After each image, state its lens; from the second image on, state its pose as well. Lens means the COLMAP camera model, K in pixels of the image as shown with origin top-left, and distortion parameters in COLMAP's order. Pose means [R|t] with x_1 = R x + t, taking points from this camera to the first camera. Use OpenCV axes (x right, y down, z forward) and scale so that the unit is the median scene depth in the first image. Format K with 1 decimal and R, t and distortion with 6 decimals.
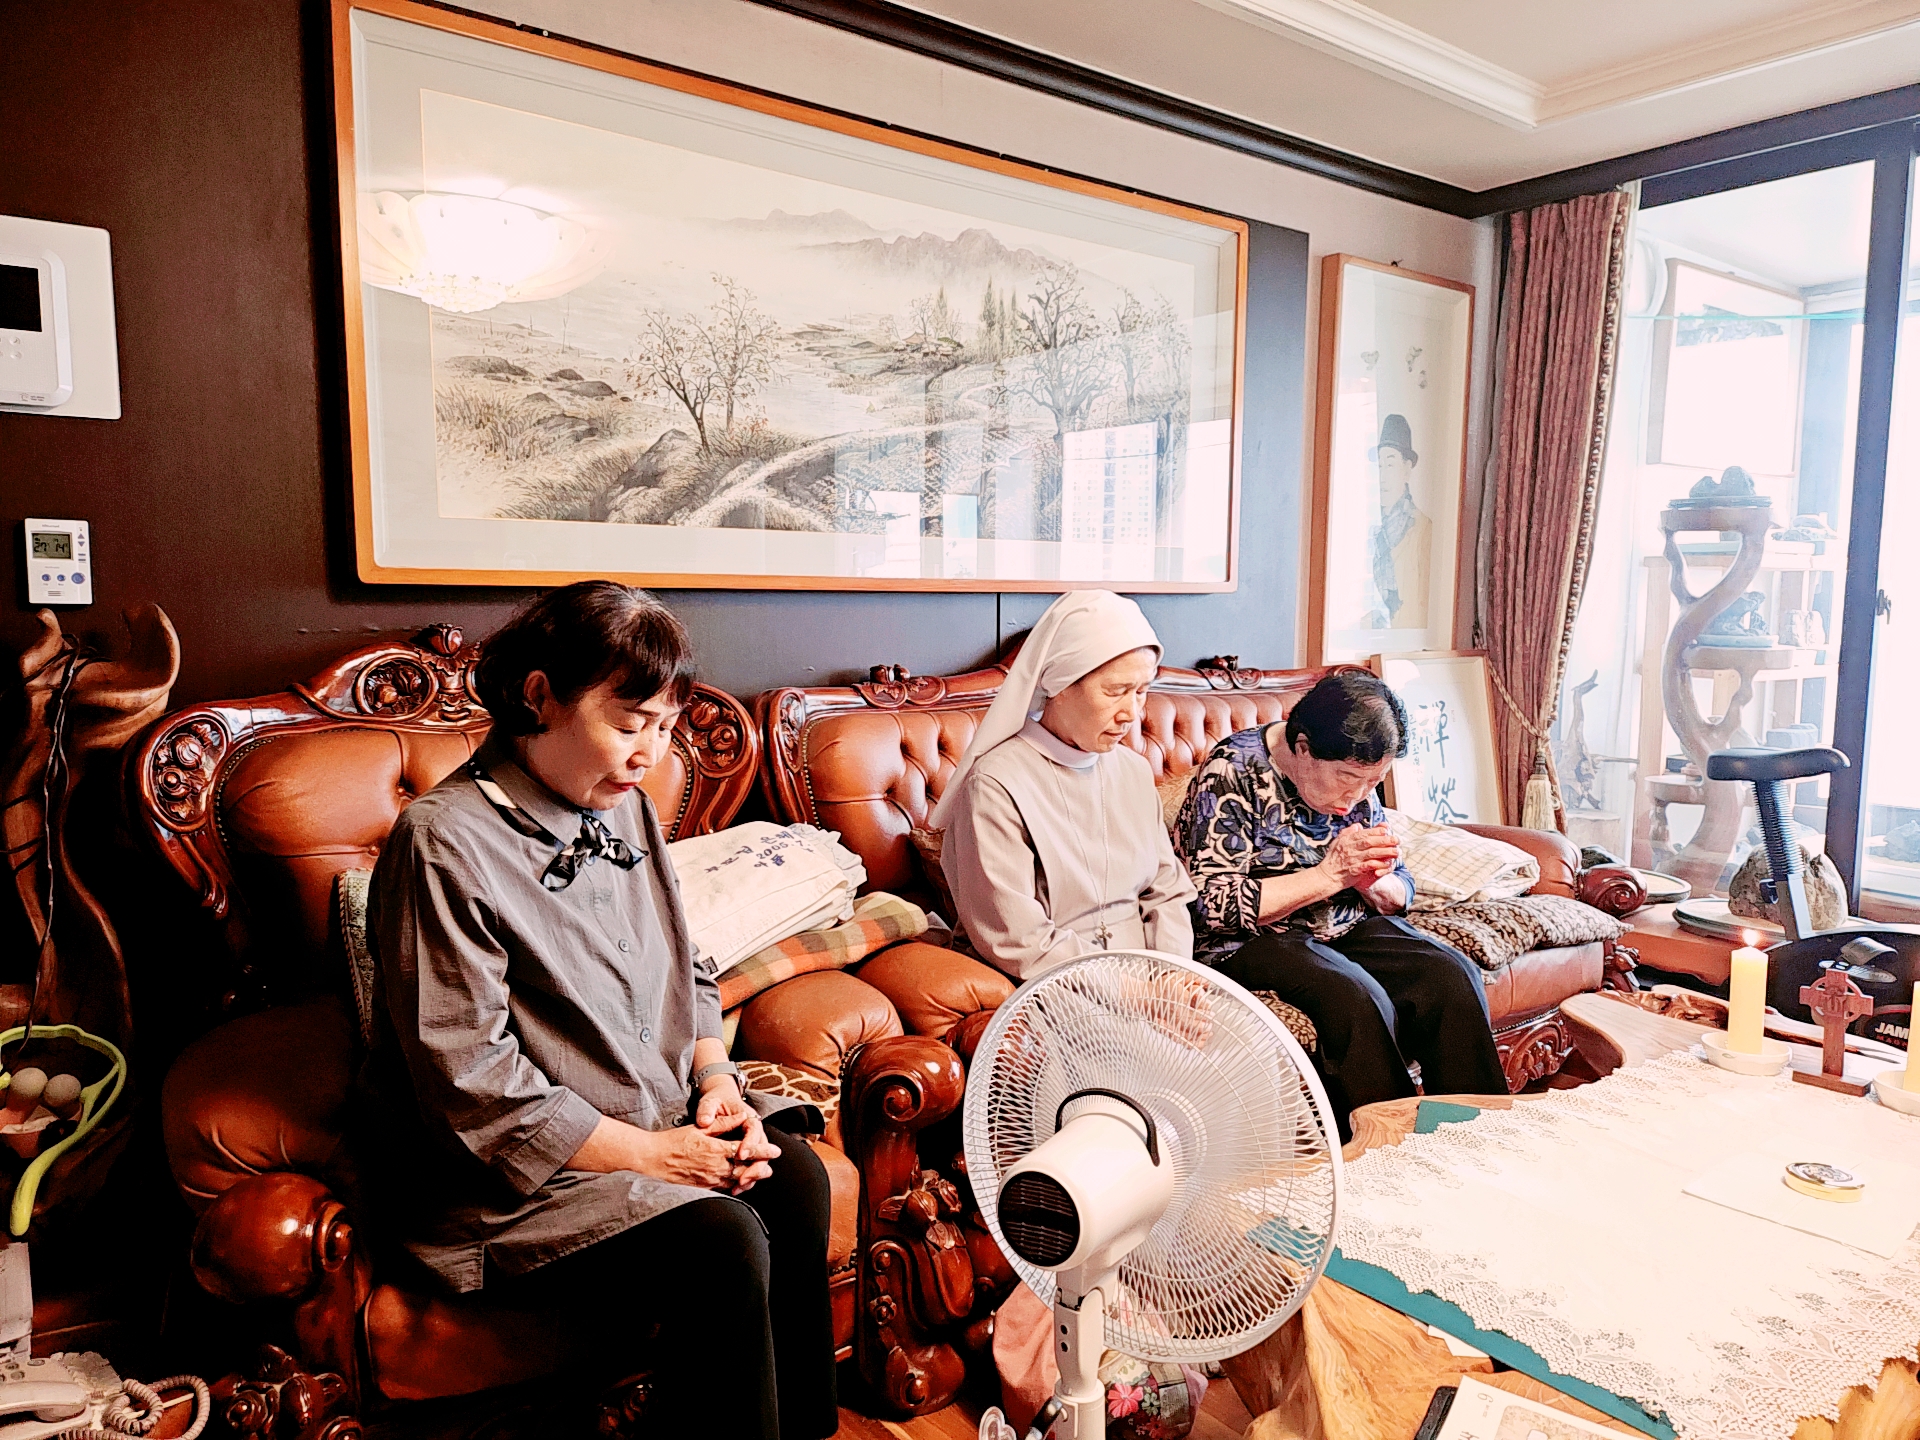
lens RADIAL K [[1328.5, 0, 927.0], [0, 1328.5, 751.4], [0, 0, 1]] dist [0.033692, -0.040269]
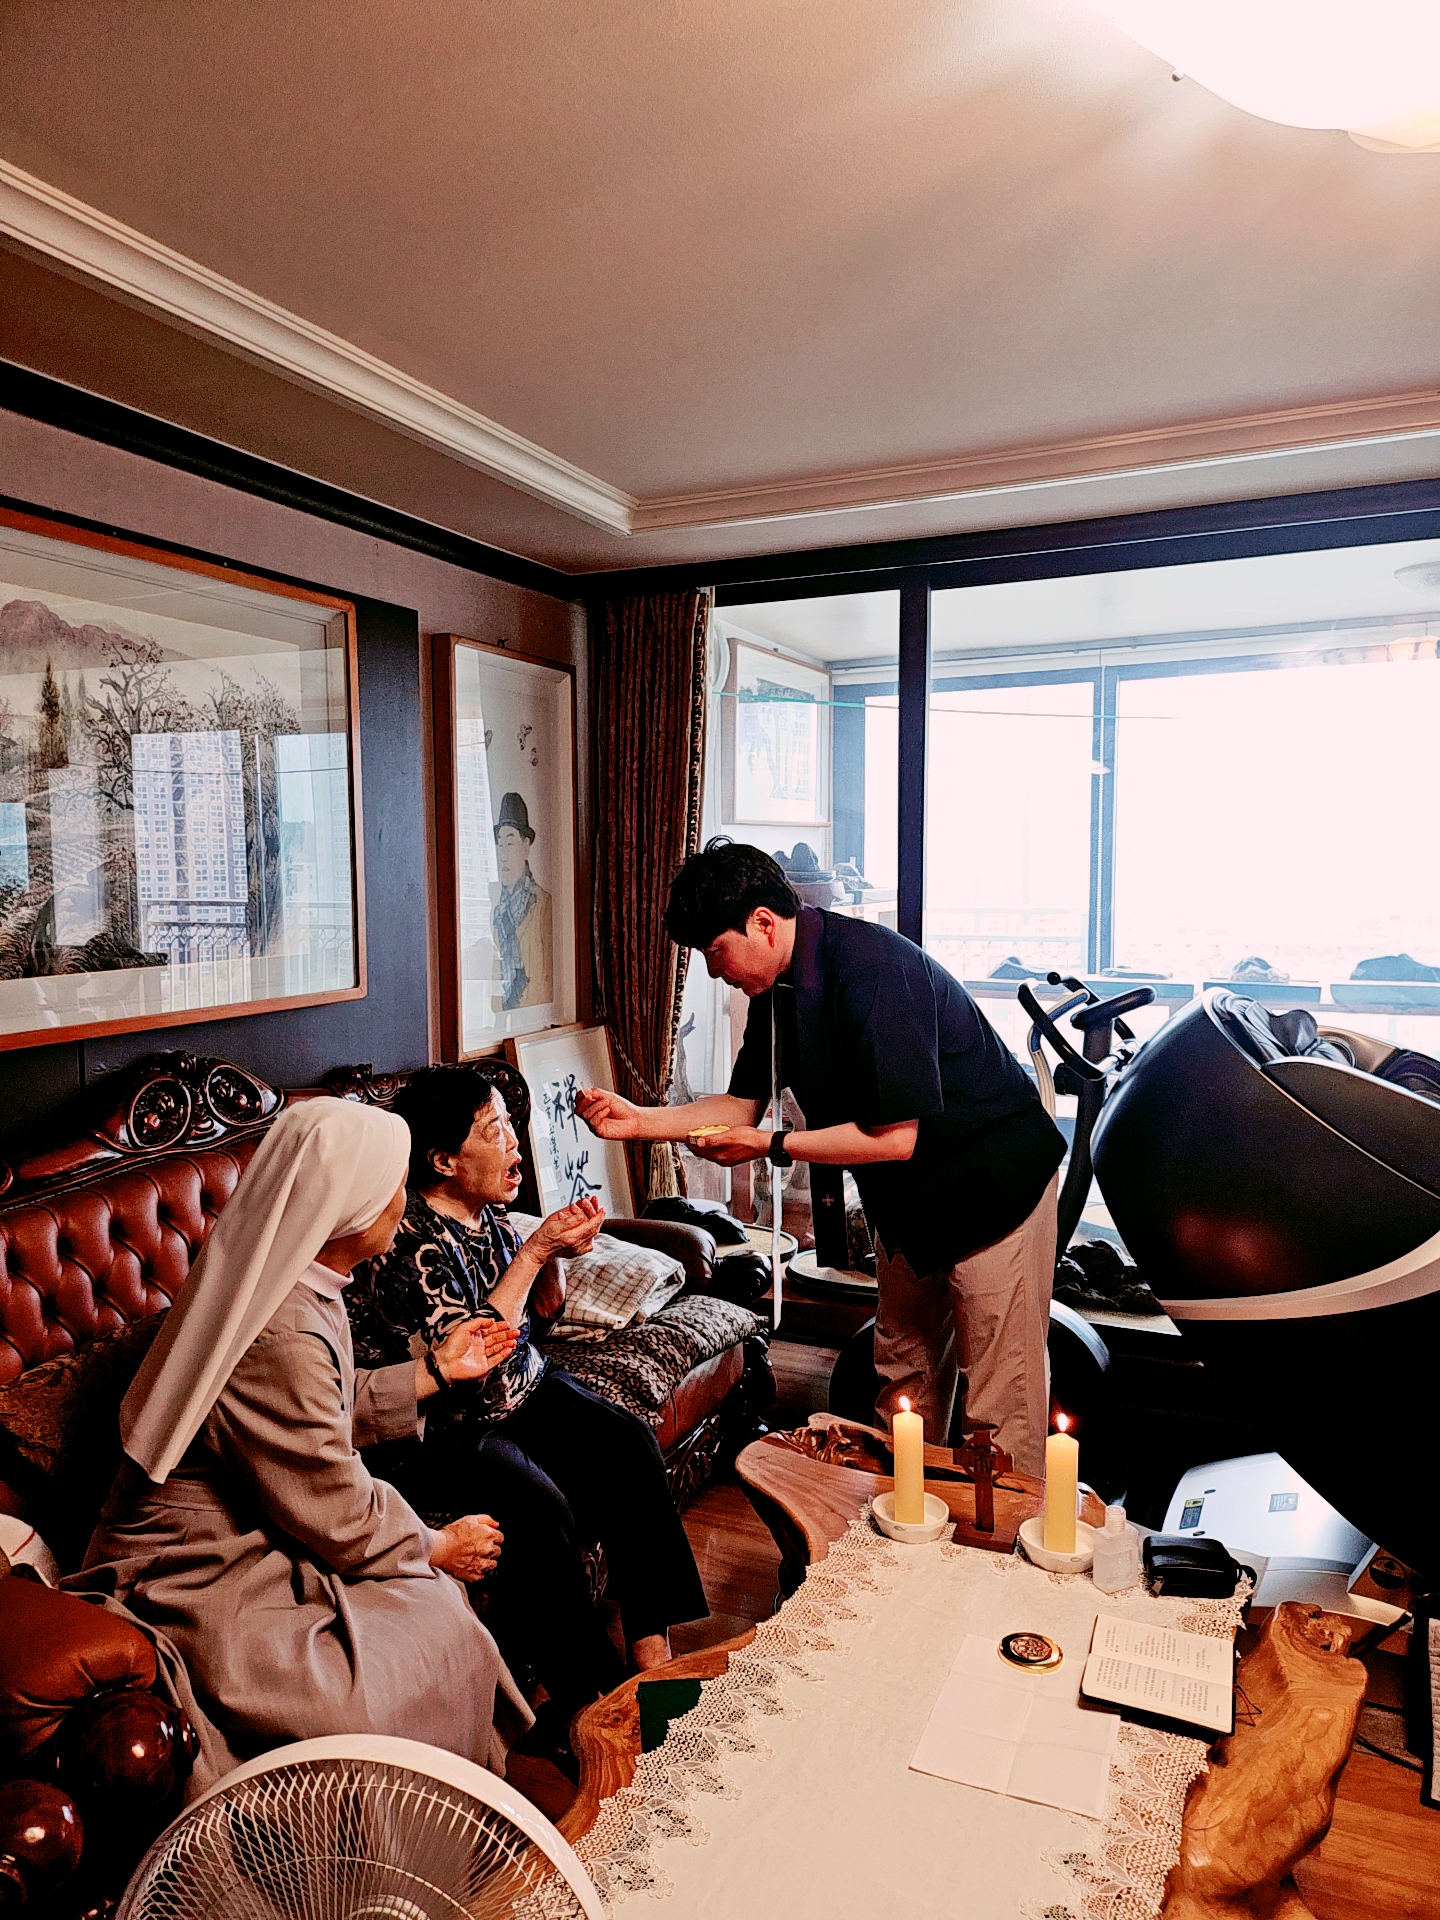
lens RADIAL K [[1329.5, 0, 685.9], [0, 1329.5, 974.5], [0, 0, 1]] dist [0.055369, -0.059190]
pose [[0.882268, -0.047377, 0.468357, -0.002738], [0.062546, 0.997899, -0.016877, -0.128592], [-0.466573, 0.044184, 0.883378, 0.105867]]
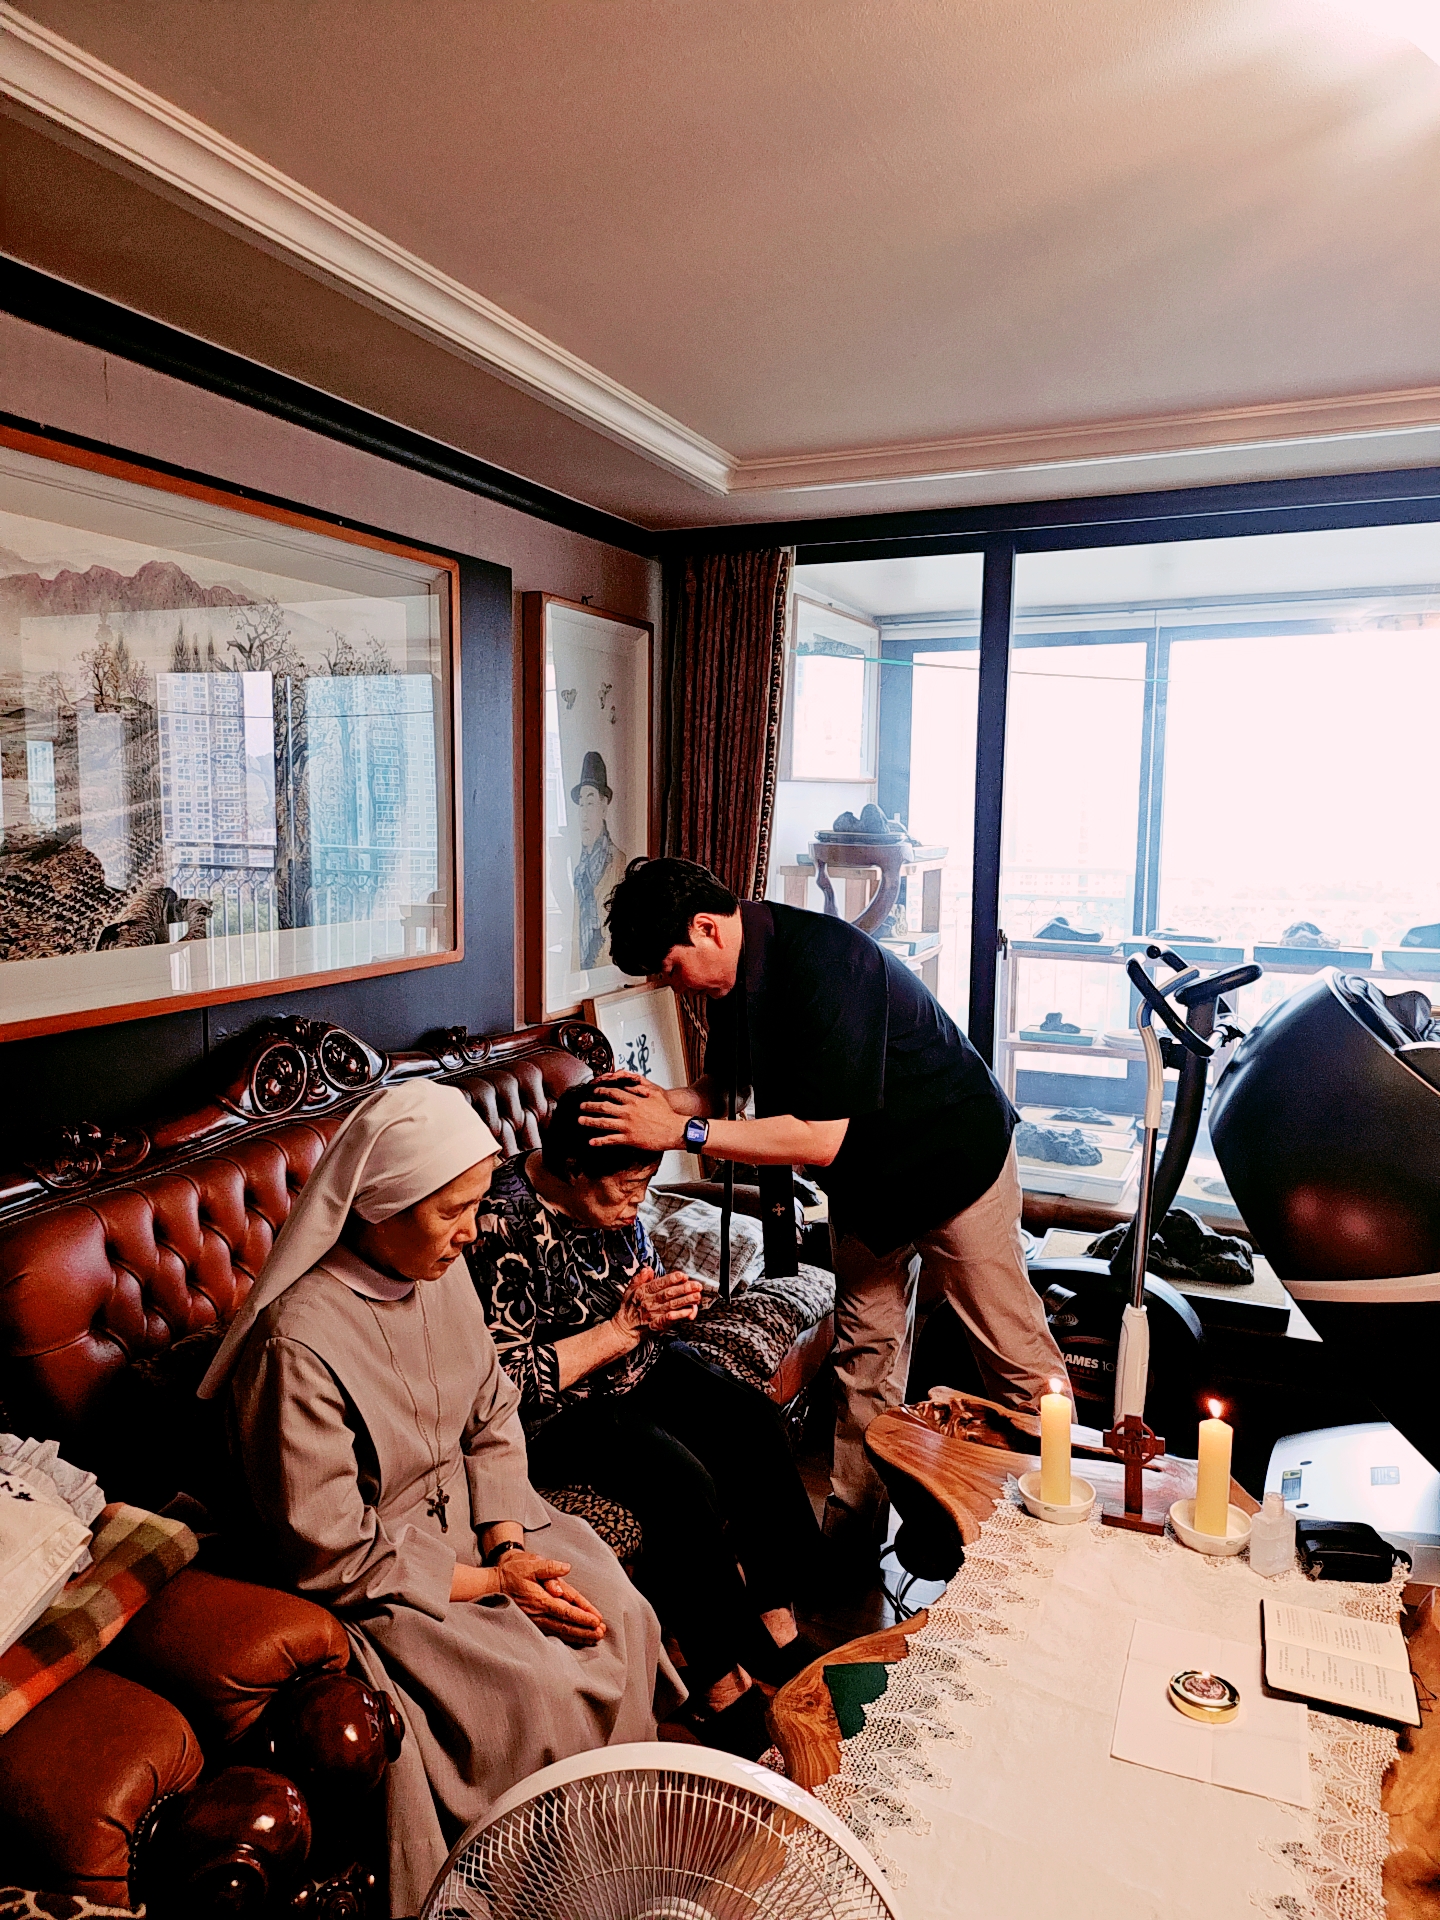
lens RADIAL K [[1329.5, 0, 692.8], [0, 1329.5, 947.7], [0, 0, 1]] dist [0.055369, -0.059190]
pose [[0.876014, -0.045416, 0.480142, -0.081286], [0.047536, 0.998839, 0.007751, -0.154547], [-0.479936, 0.016034, 0.877157, 0.150812]]
